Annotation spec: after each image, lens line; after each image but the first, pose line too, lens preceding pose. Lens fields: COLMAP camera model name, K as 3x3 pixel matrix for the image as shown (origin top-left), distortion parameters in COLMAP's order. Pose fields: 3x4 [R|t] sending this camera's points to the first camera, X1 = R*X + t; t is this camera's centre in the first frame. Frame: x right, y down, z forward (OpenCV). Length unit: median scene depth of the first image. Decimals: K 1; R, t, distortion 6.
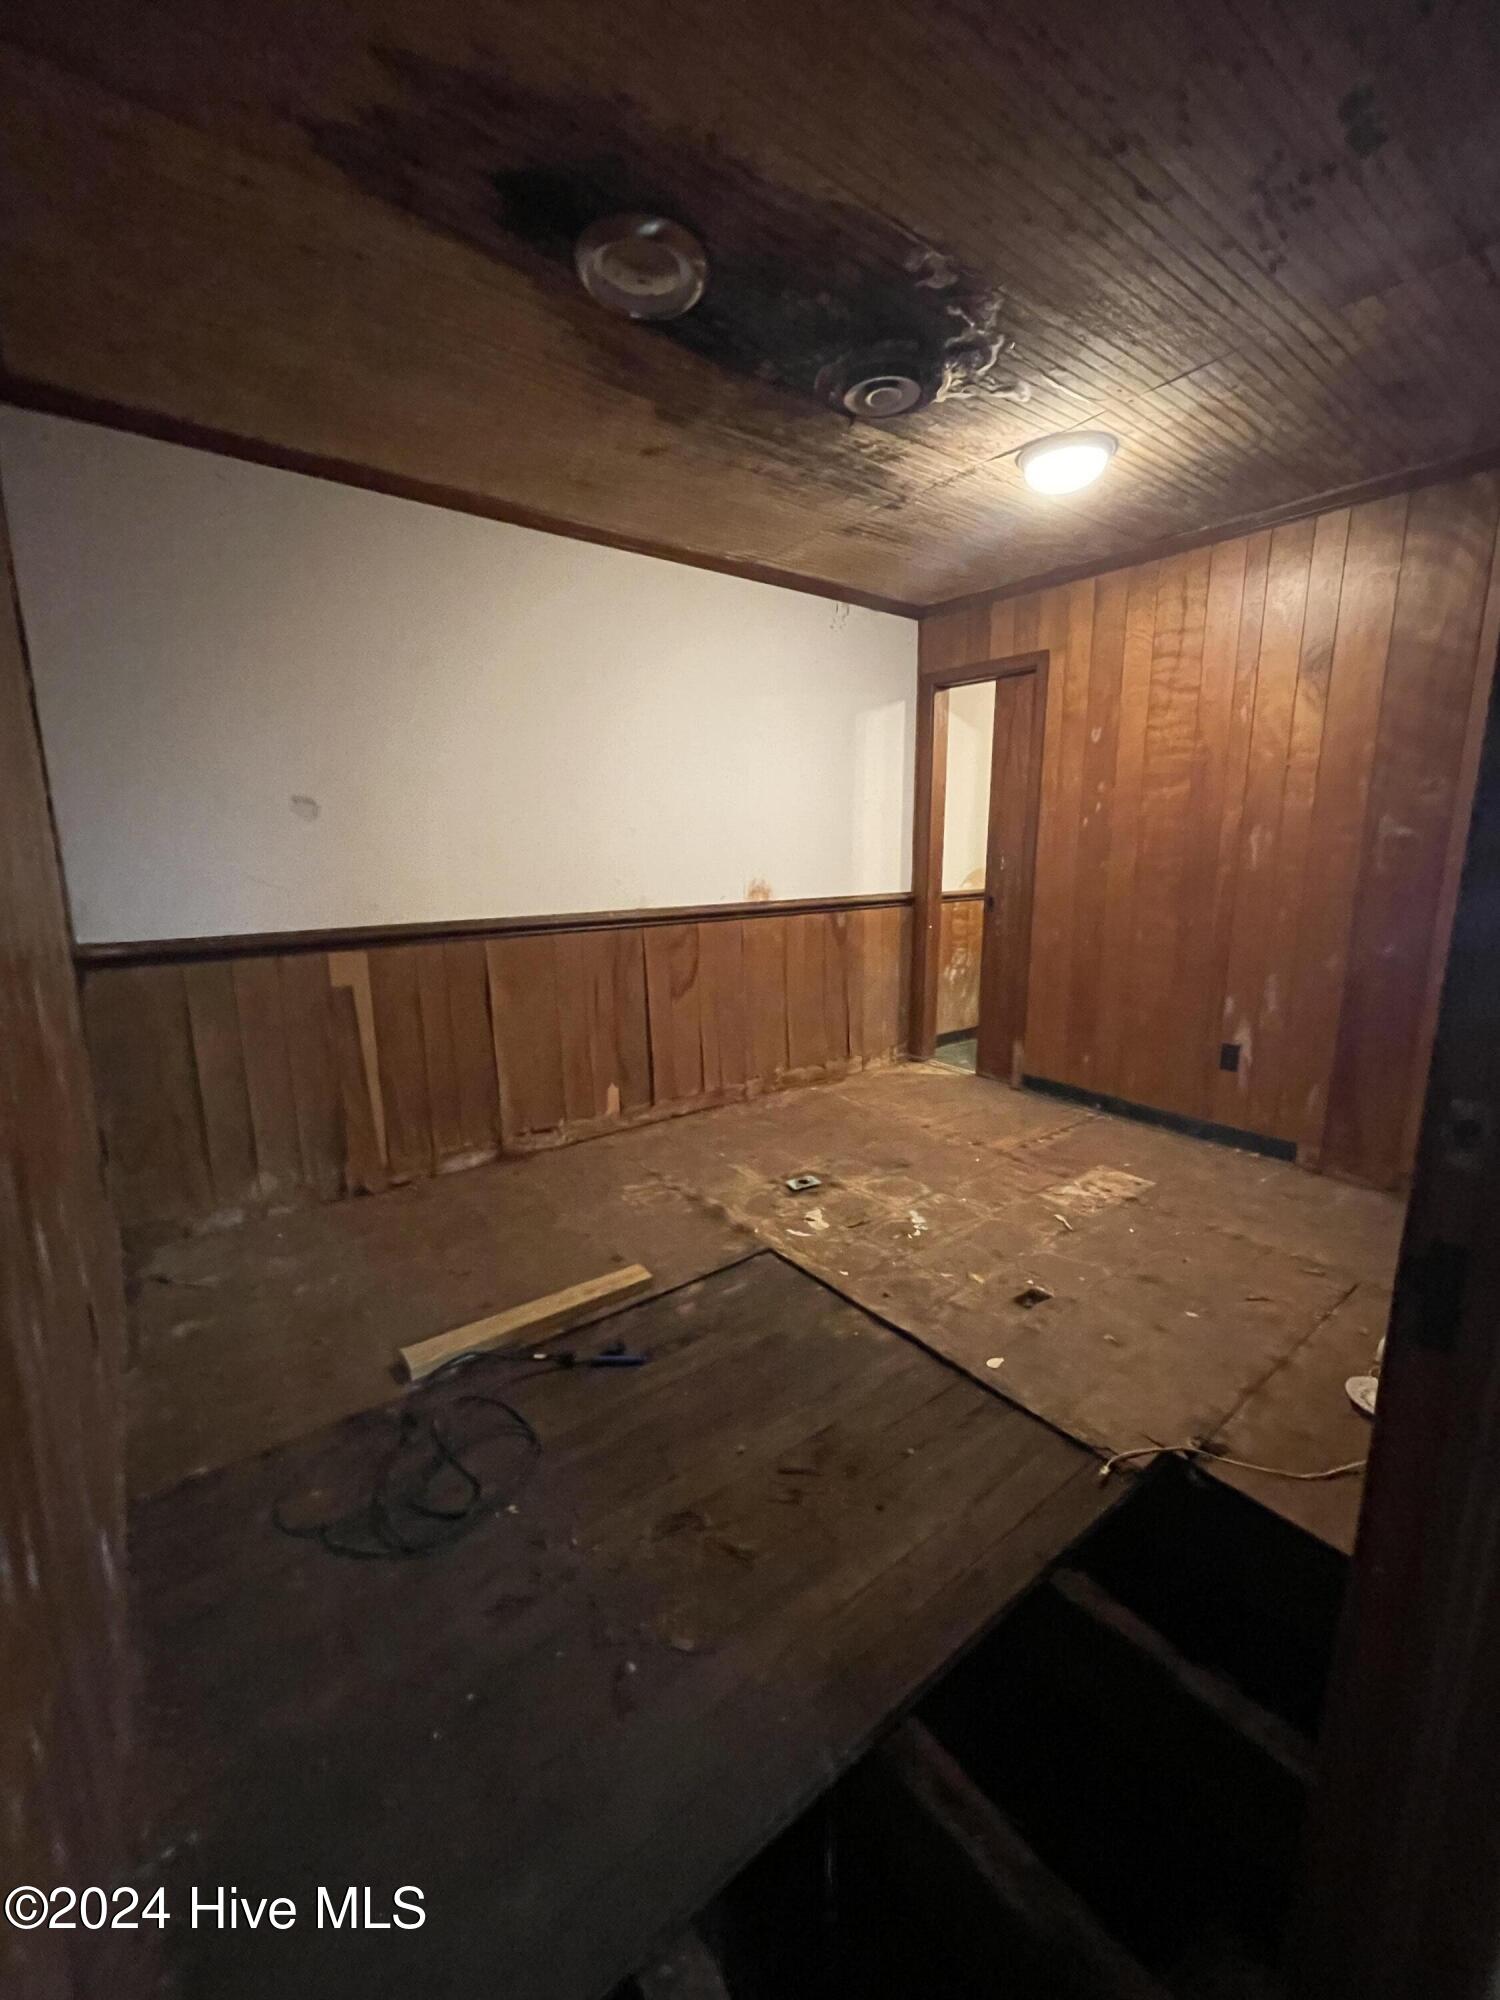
lens RADIAL K [[807.4, 0, 742.4], [0, 807.4, 996.9], [0, 0, 1]] dist [-0.006018, 0.001956]
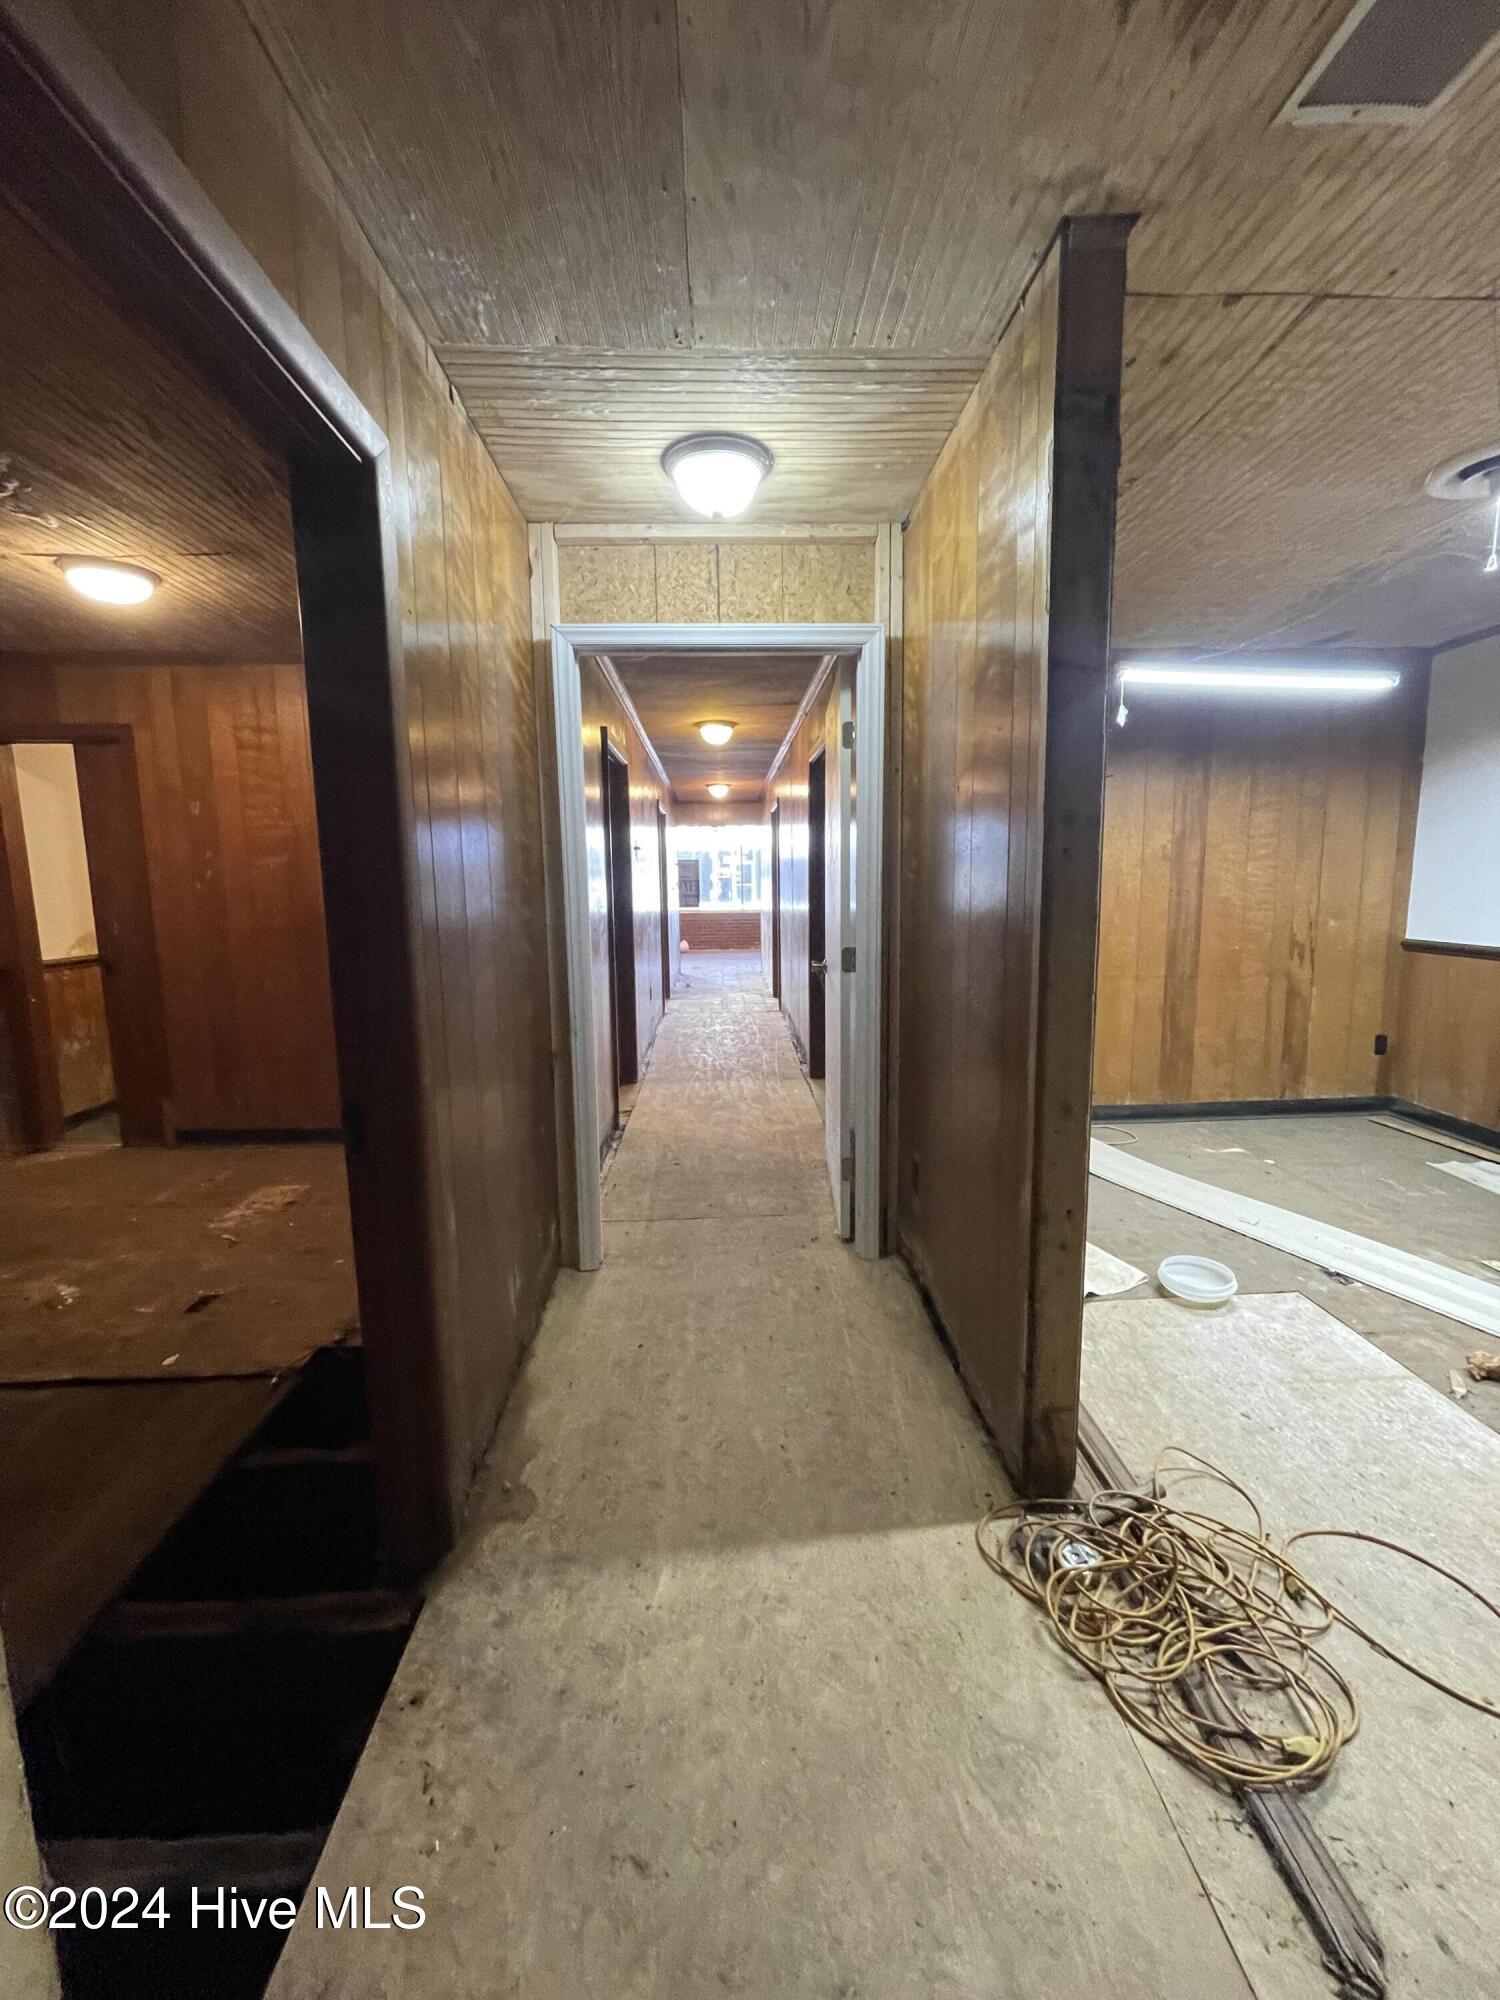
lens RADIAL K [[807.4, 0, 752.0], [0, 807.4, 995.7], [0, 0, 1]] dist [-0.006018, 0.001956]
pose [[0.572401, -0.112196, 0.812262, -0.050365], [0.165048, 0.986085, 0.019896, 0.032716], [-0.803192, 0.122674, 0.582953, -0.233842]]
